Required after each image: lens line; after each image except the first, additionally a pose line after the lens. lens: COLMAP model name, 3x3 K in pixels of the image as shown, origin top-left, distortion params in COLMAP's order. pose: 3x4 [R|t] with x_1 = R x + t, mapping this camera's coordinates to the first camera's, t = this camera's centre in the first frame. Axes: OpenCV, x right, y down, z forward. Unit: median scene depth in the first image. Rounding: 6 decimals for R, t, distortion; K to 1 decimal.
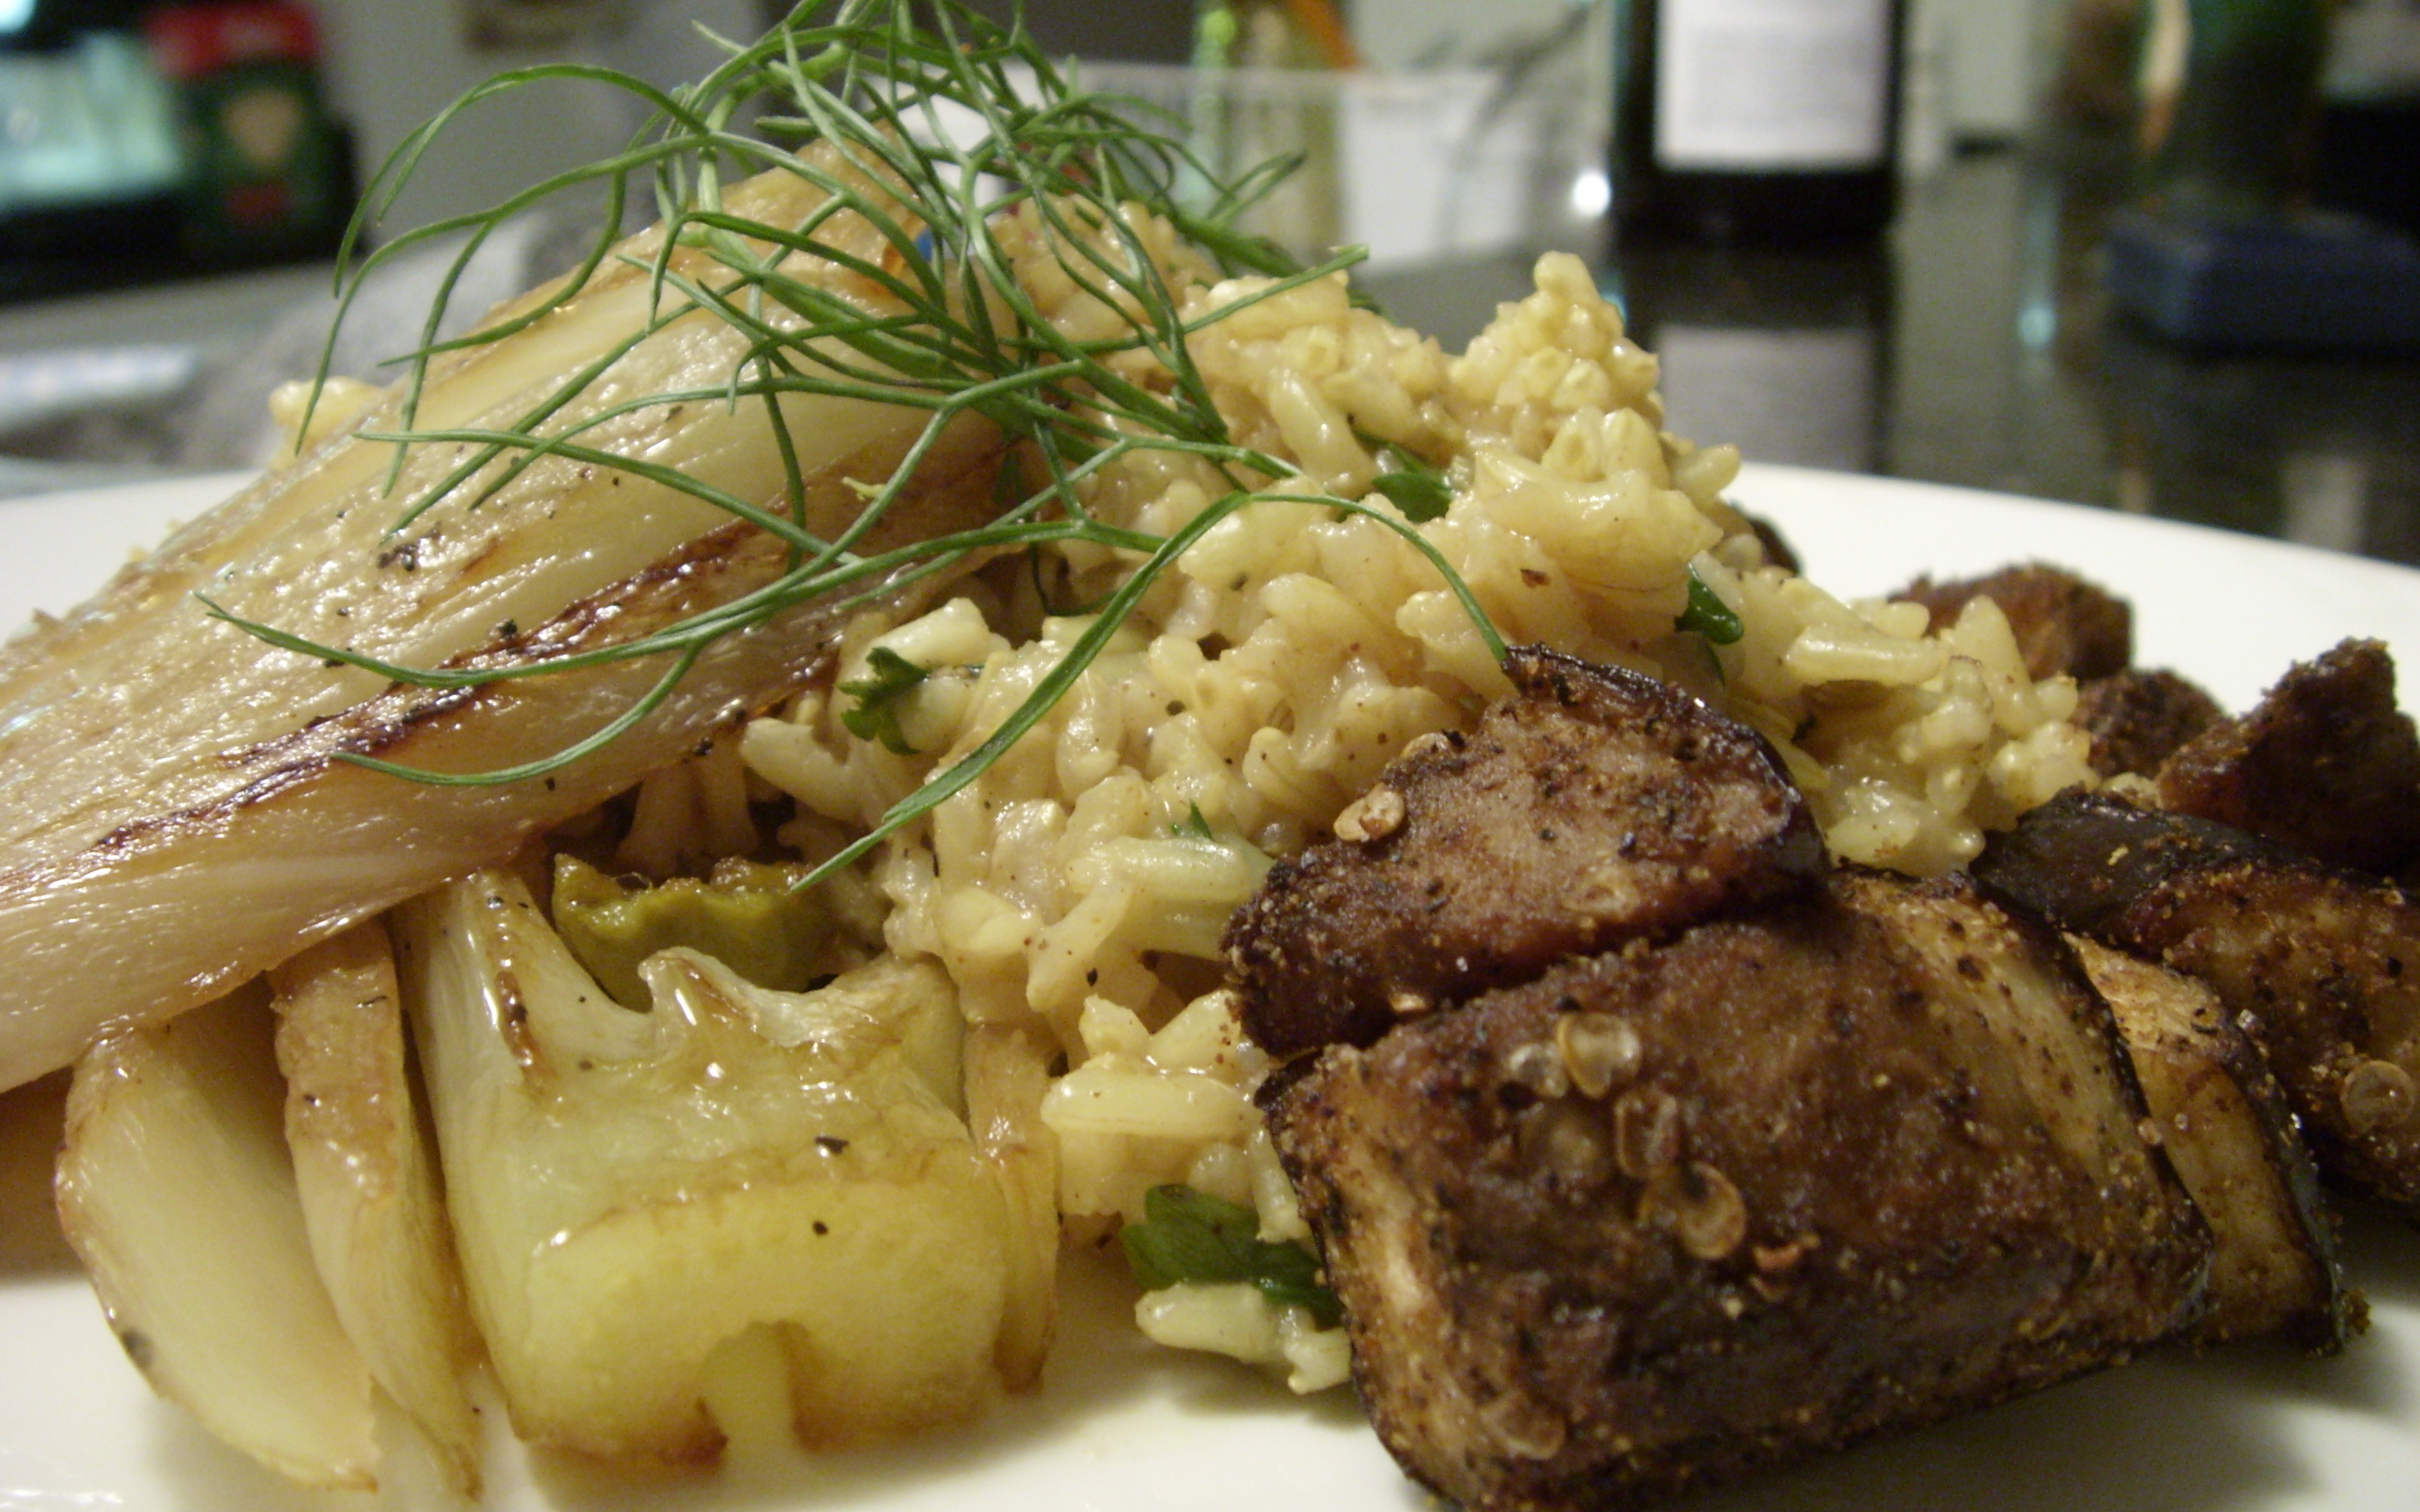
lens RADIAL K [[2273.7, 0, 1210.0], [0, 2273.7, 756.0], [0, 0, 1]] dist [-0.140905, 0.141402]
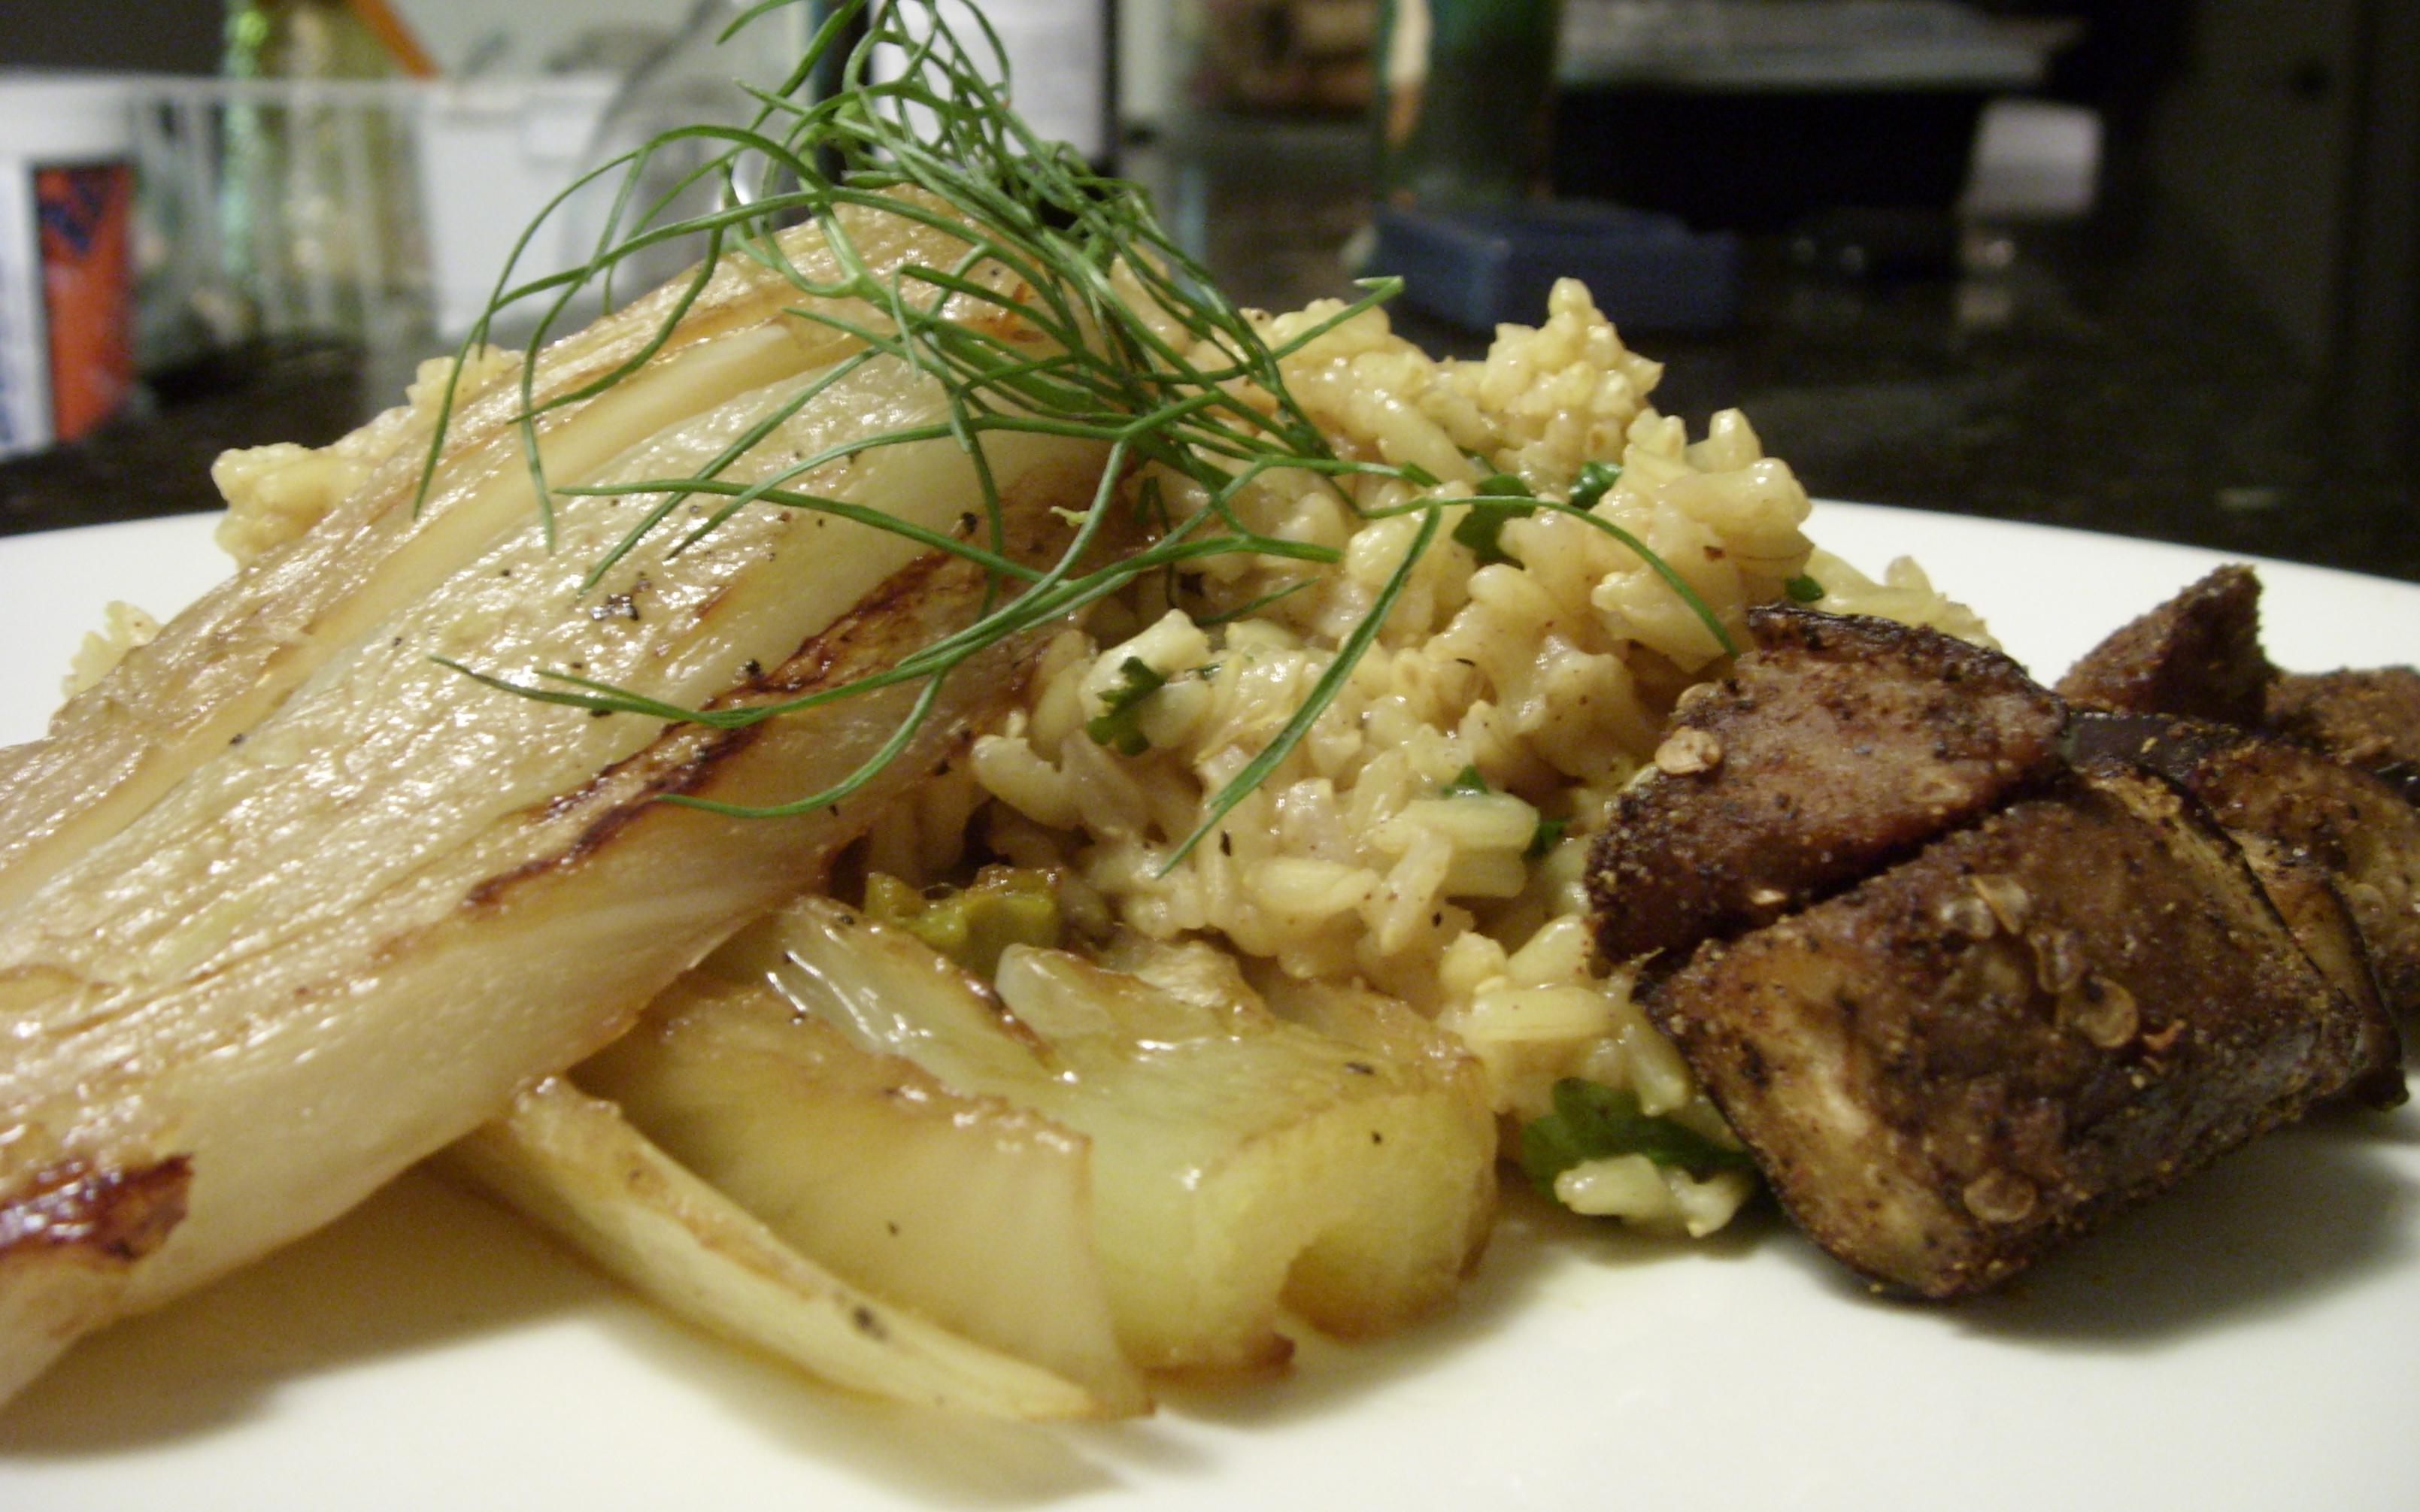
lens RADIAL K [[2408.1, 0, 1210.0], [0, 2408.1, 756.0], [0, 0, 1]] dist [-0.050073, 0.019629]
pose [[0.955811, -0.085844, 0.281169, -0.538485], [0.091692, 0.995758, -0.007685, 0.014785], [-0.279317, 0.033126, 0.959627, -0.156928]]
